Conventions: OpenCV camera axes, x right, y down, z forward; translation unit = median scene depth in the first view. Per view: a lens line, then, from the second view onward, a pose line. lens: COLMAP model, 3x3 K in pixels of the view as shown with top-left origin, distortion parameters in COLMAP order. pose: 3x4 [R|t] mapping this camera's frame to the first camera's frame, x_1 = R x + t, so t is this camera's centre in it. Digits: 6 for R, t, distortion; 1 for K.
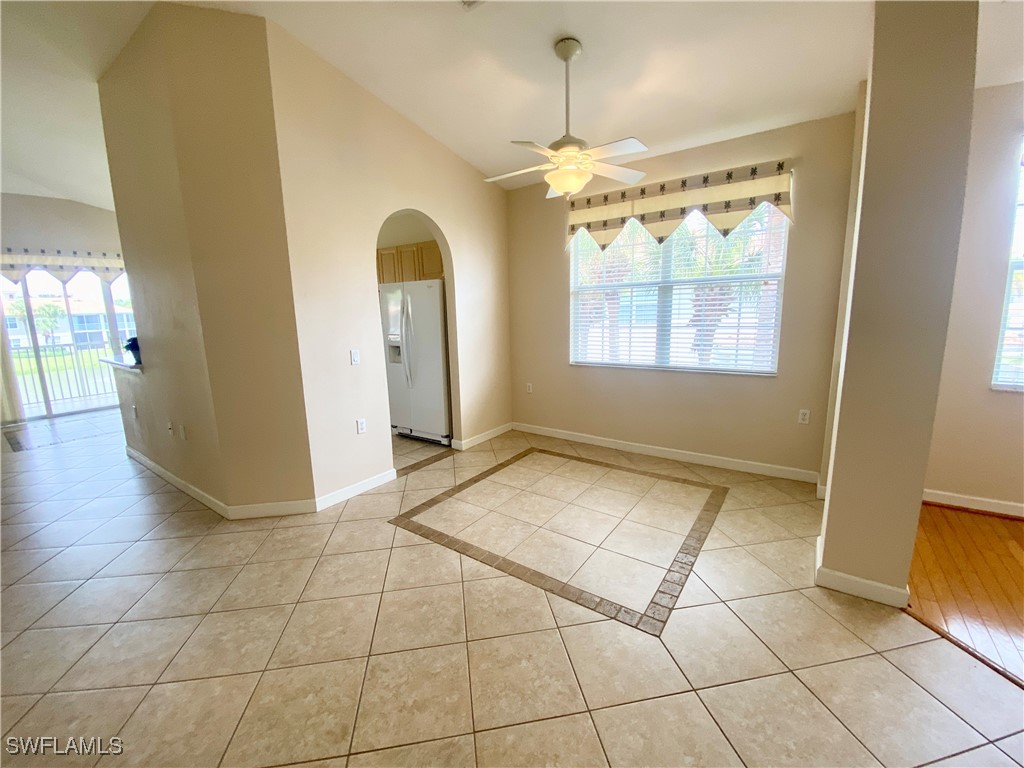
lens RADIAL K [[416.7, 0, 510.8], [0, 416.7, 383.0], [0, 0, 1]] dist [0.020450, -0.020663]
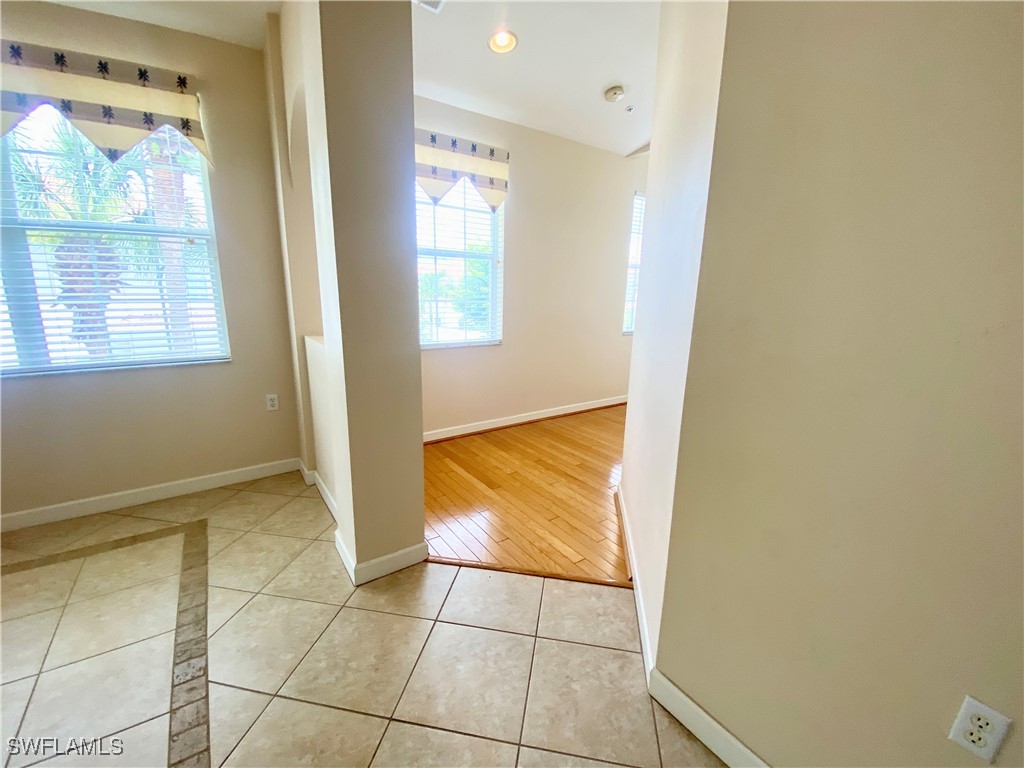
lens RADIAL K [[416.7, 0, 510.8], [0, 416.7, 383.0], [0, 0, 1]] dist [0.020450, -0.020663]
pose [[0.329486, -0.174754, 0.927847, 0.054921], [0.132944, 0.981518, 0.137653, -0.014821], [-0.934754, 0.077997, 0.346629, 0.224921]]
